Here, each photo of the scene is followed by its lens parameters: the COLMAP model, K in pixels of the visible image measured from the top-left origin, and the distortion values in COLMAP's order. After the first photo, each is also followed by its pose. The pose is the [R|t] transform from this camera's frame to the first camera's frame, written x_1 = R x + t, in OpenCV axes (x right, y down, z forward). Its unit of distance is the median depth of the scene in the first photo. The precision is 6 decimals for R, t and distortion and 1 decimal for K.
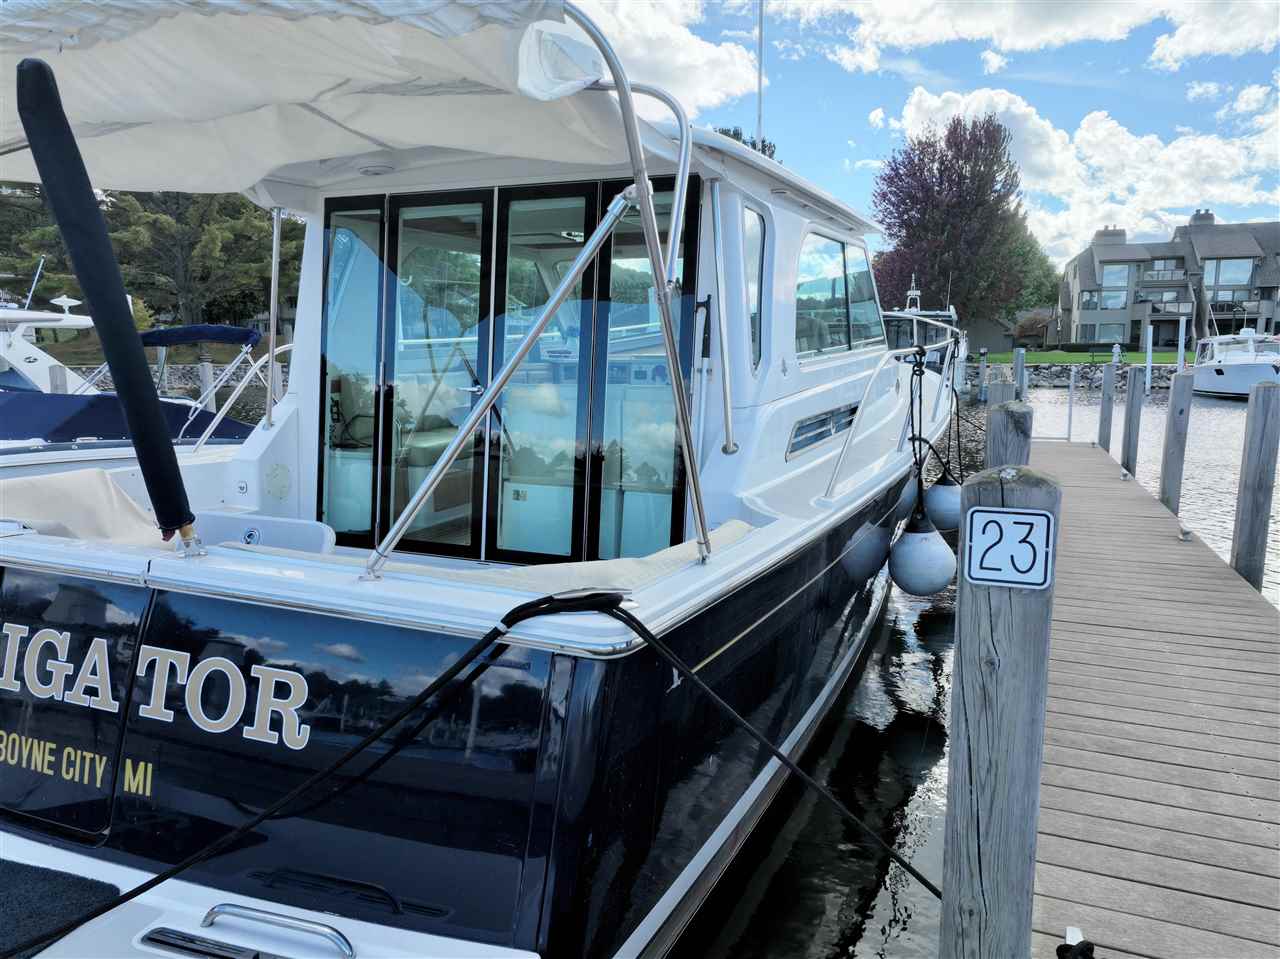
lens RADIAL K [[914.6, 0, 648.1], [0, 914.6, 484.9], [0, 0, 1]] dist [-0.000795, 0.002998]
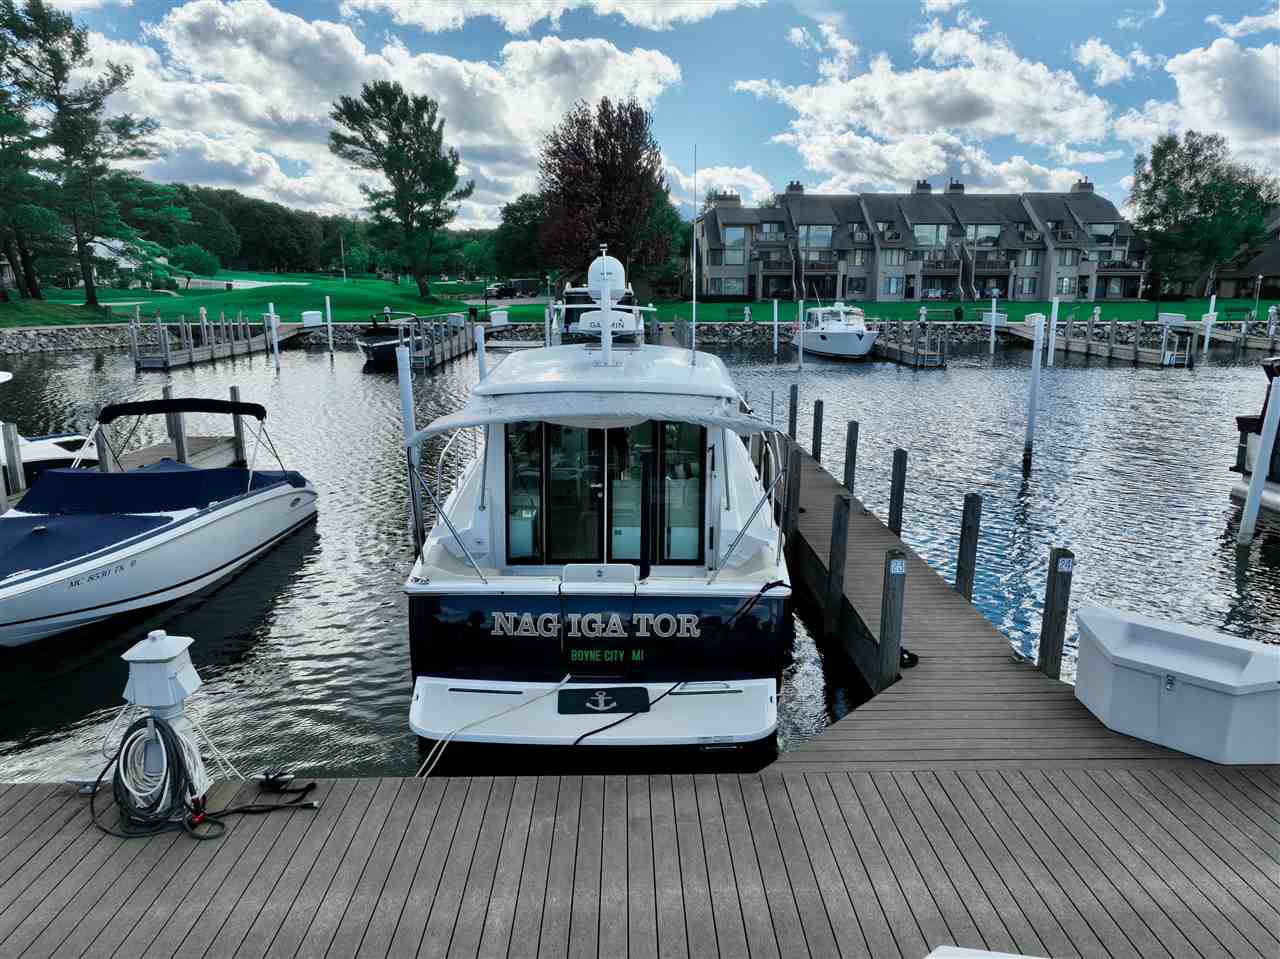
lens RADIAL K [[901.5, 0, 640.0], [0, 901.5, 479.5], [0, 0, 1]] dist [-0.005410, -0.001541]
pose [[0.928663, -0.084232, 0.361233, -0.743537], [0.058309, 0.994918, 0.082092, -0.248118], [-0.366312, -0.055173, 0.928855, -0.857640]]
